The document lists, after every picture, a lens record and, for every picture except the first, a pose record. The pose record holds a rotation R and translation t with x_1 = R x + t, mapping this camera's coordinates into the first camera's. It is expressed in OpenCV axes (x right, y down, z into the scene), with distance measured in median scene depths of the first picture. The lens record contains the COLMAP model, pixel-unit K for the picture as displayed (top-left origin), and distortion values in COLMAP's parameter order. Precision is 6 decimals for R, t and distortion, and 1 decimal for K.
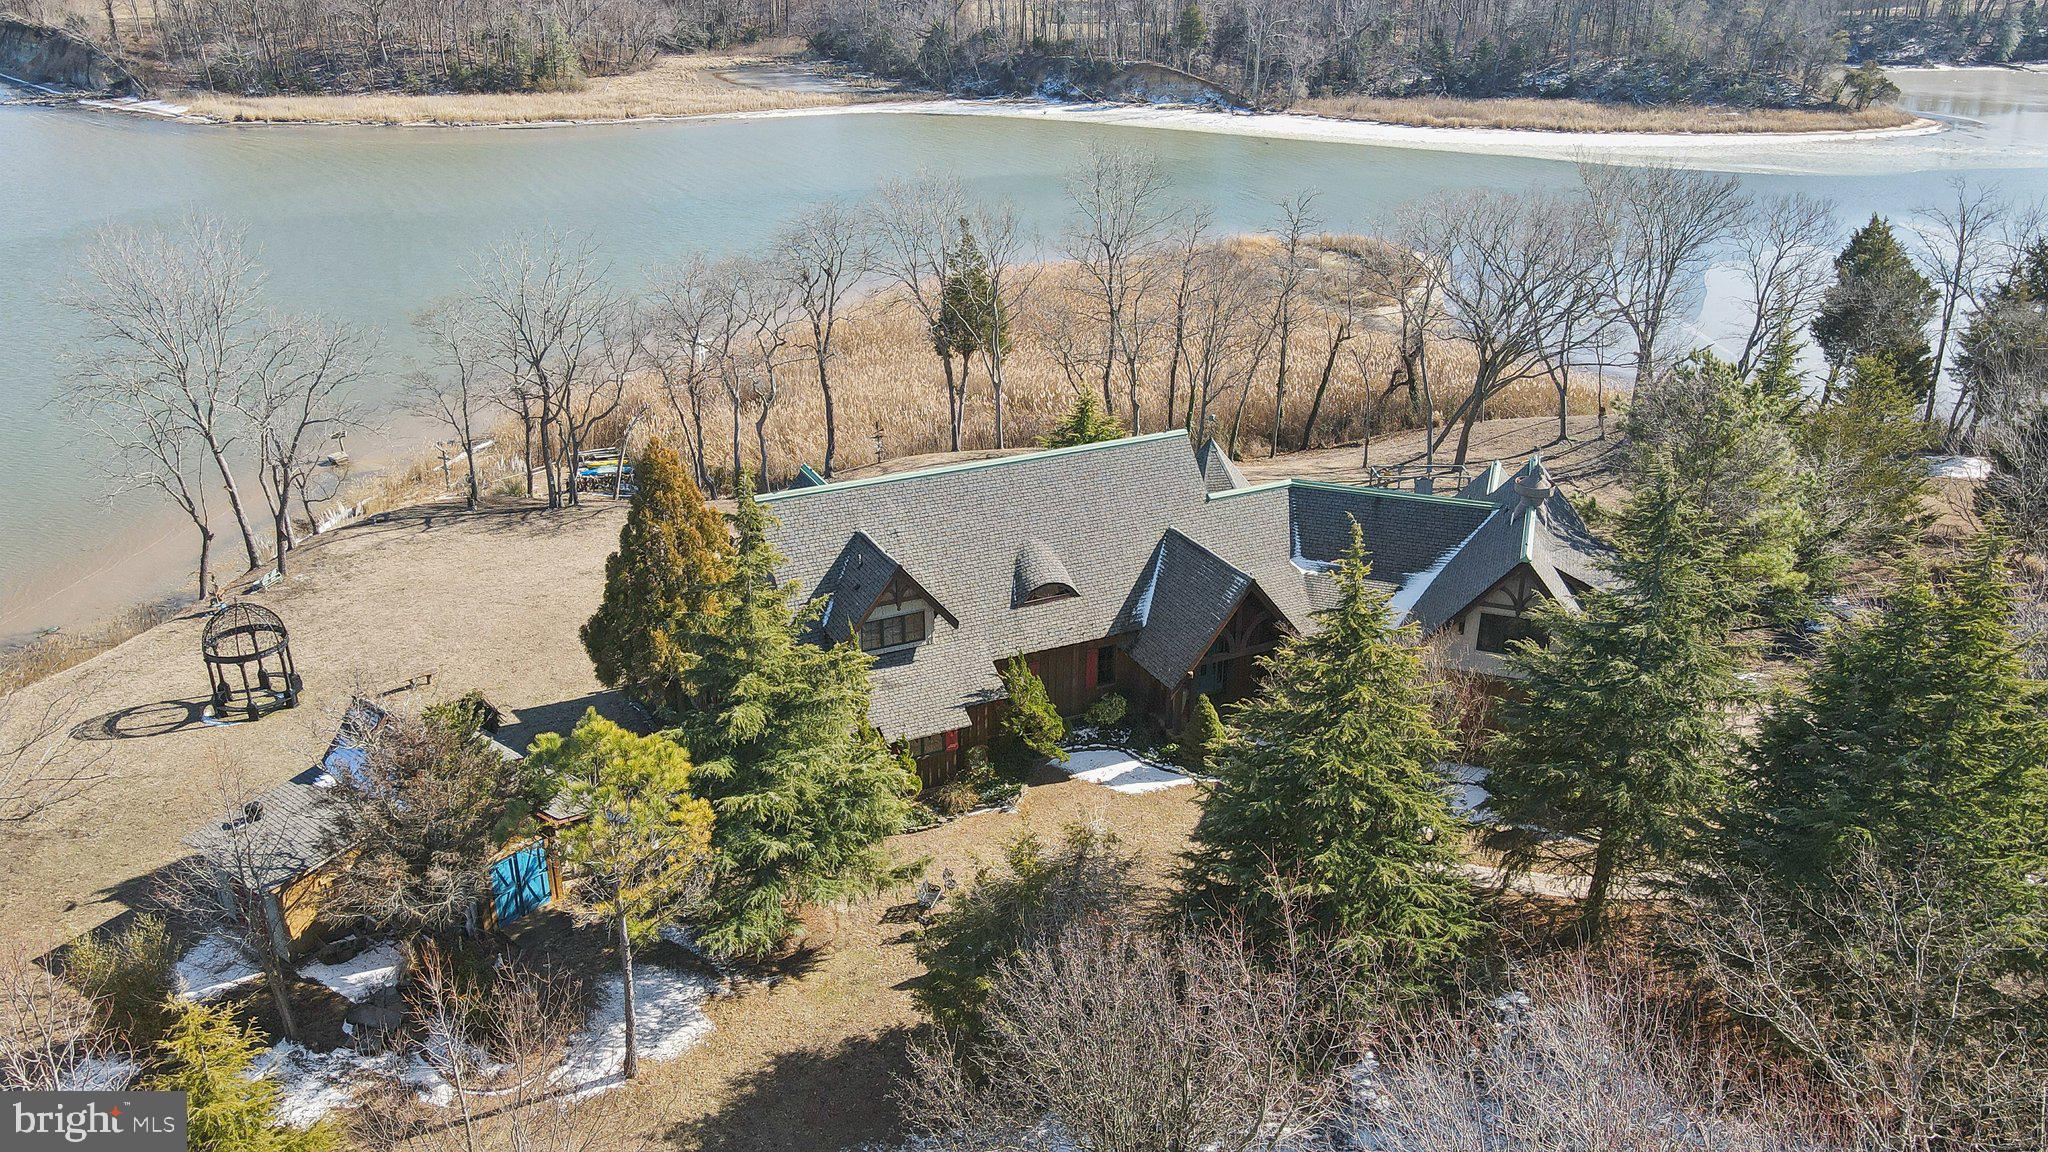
lens RADIAL K [[1514.3, 0, 1014.0], [0, 1514.3, 579.3], [0, 0, 1]] dist [0.030561, 0.003391]
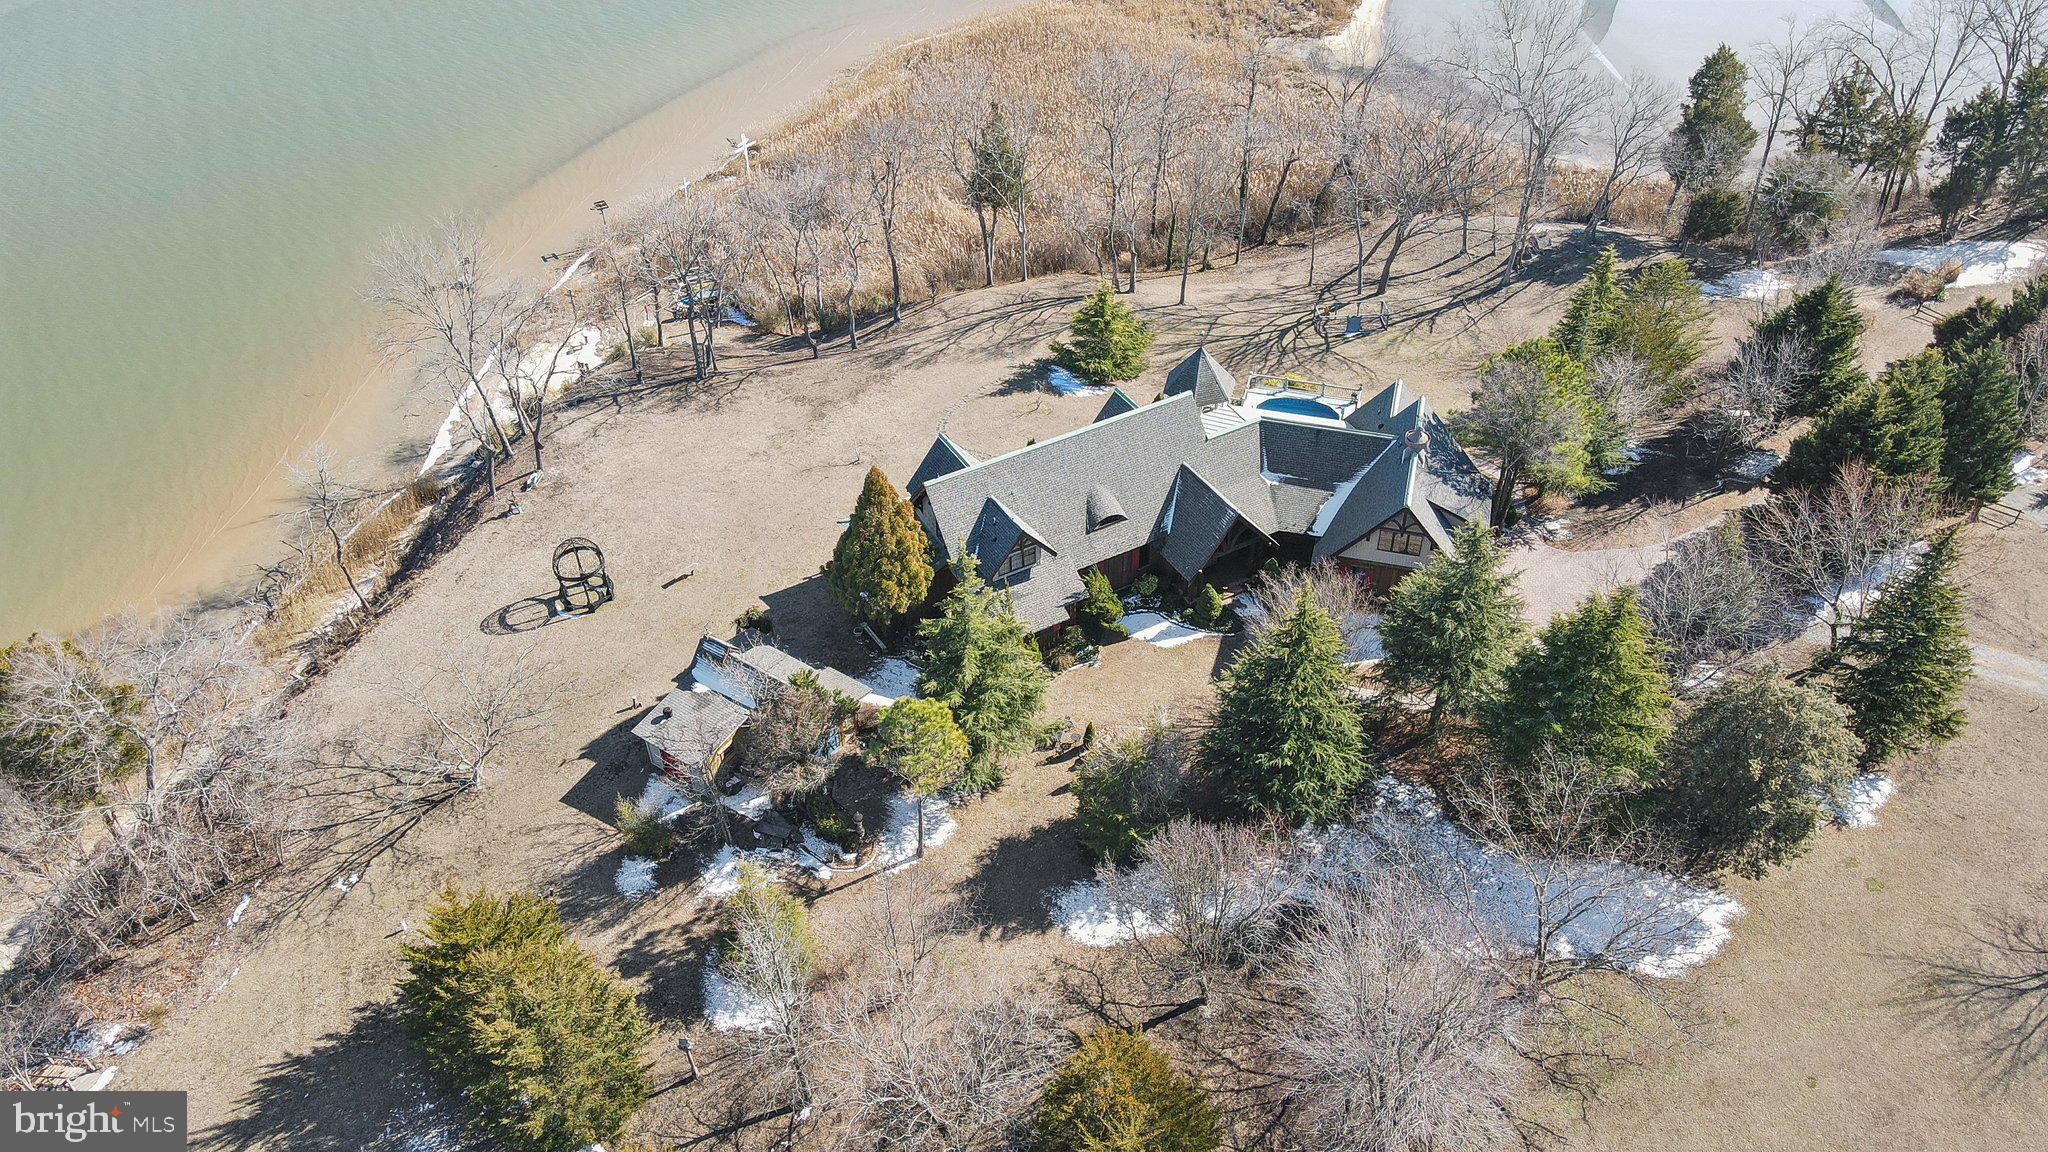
lens RADIAL K [[1514.3, 0, 1014.0], [0, 1514.3, 579.3], [0, 0, 1]] dist [0.030561, 0.003391]
pose [[0.997912, -0.058360, 0.027681, -0.122854], [0.047703, 0.954819, 0.293336, -0.400830], [-0.043549, -0.291403, 0.955609, -0.515033]]
